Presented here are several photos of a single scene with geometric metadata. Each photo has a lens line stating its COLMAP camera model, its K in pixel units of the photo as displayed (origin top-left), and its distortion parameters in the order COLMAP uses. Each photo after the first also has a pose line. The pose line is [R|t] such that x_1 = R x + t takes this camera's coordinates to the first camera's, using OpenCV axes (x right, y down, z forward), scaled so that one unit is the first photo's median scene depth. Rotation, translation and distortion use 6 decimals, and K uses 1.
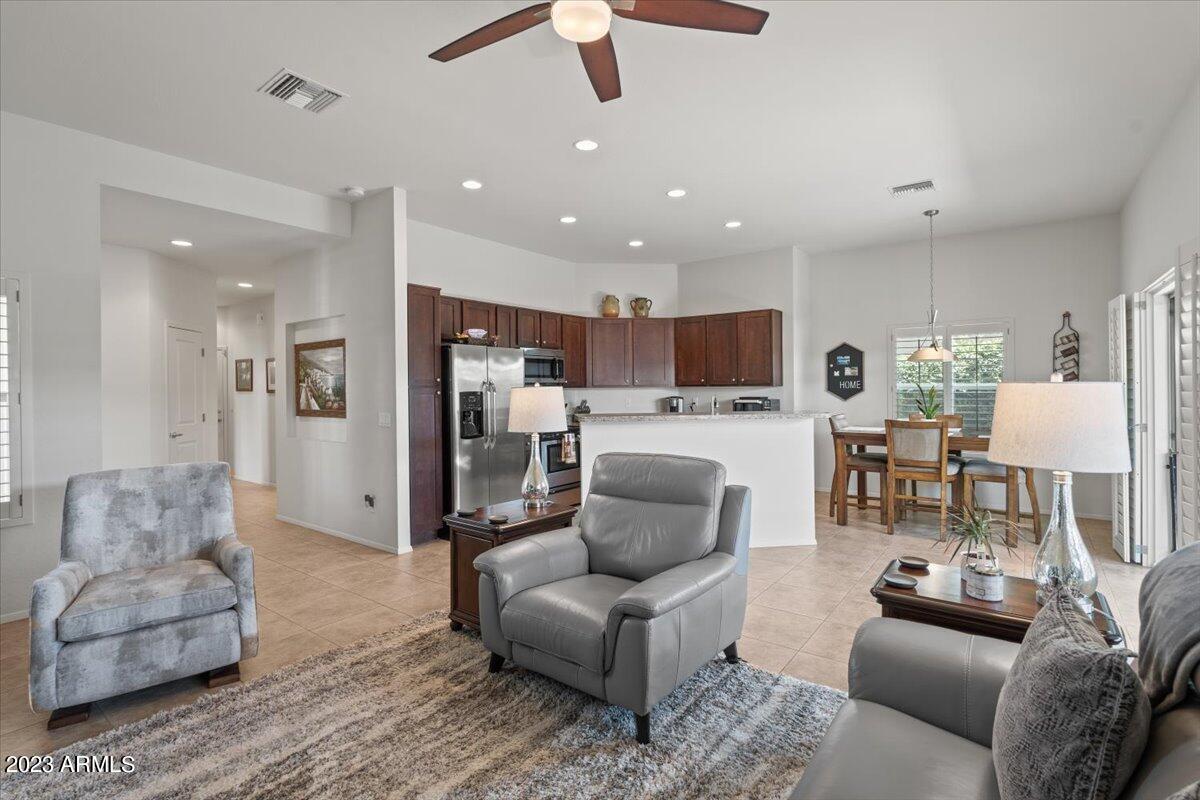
lens RADIAL K [[560.7, 0, 597.5], [0, 560.7, 388.6], [0, 0, 1]] dist [-0.001301, -0.000277]
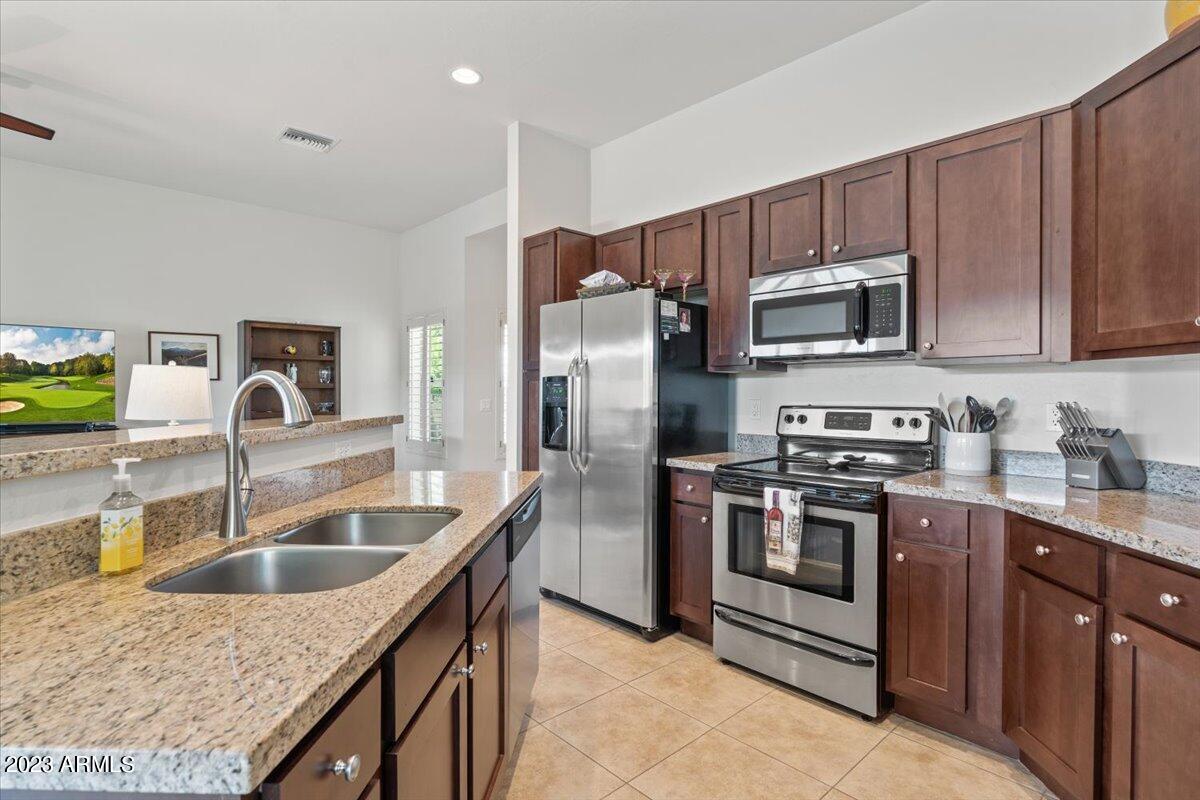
lens RADIAL K [[597.5, 0, 600.0], [0, 597.5, 400.0], [0, 0, 1]] dist [-0.001704, -0.000687]
pose [[-0.163167, 0.015356, -0.986479, 0.330241], [-0.004429, 0.999857, 0.016297, 0.015133], [0.986589, 0.007028, -0.163076, 0.883914]]
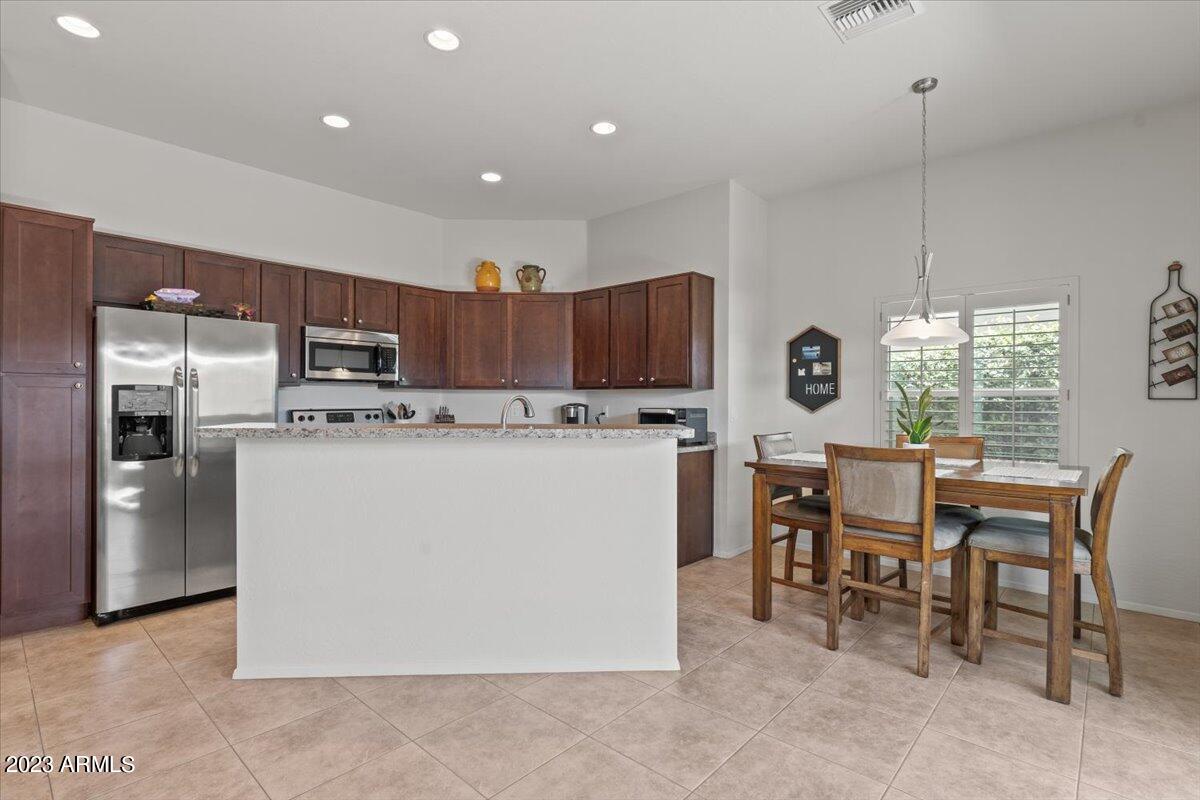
lens RADIAL K [[568.1, 0, 600.0], [0, 568.1, 400.0], [0, 0, 1]] dist [0.000696, -0.000503]
pose [[0.996480, 0.013628, -0.082719, 0.254339], [-0.013892, 0.999900, -0.002613, 0.012309], [0.082675, 0.003753, 0.996569, 0.314637]]
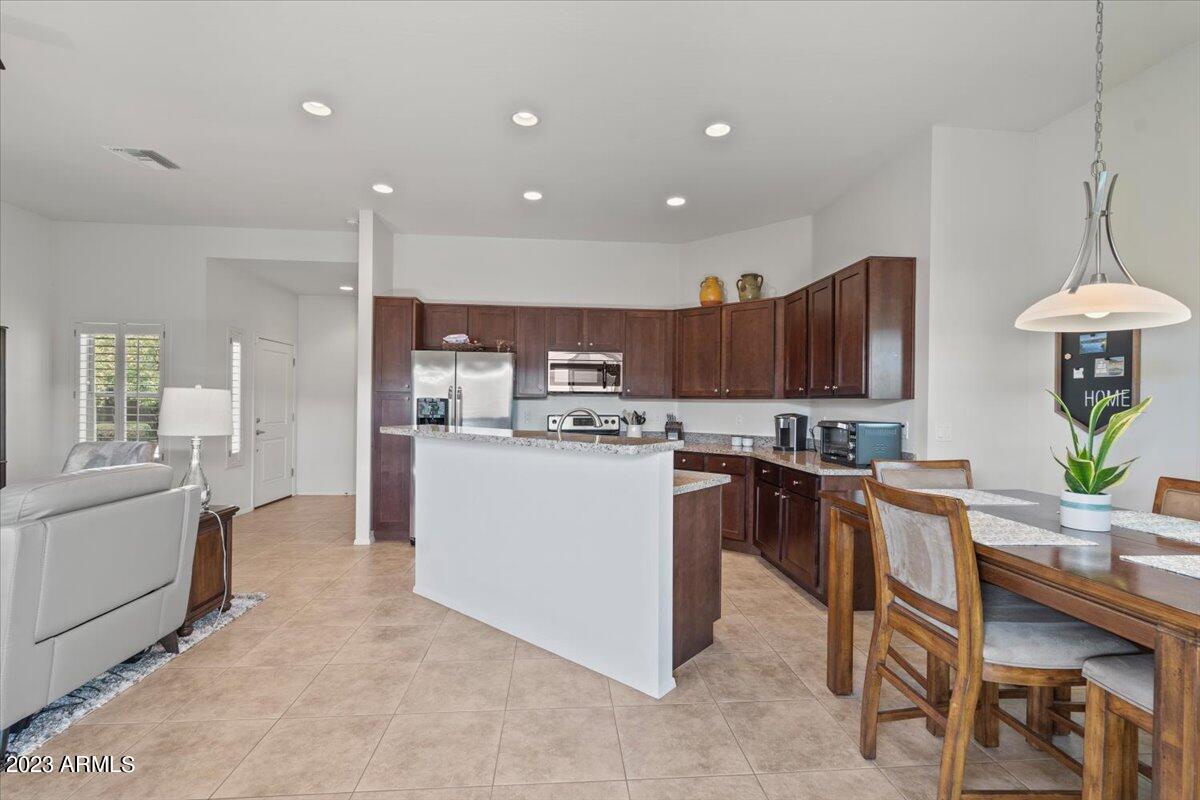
lens RADIAL K [[538.7, 0, 601.8], [0, 538.7, 405.6], [0, 0, 1]] dist [-0.000541, -0.000046]
pose [[0.673323, 0.020995, -0.739050, 0.513555], [-0.018372, 0.999763, 0.011663, 0.001154], [0.739120, 0.005725, 0.673549, 0.445148]]
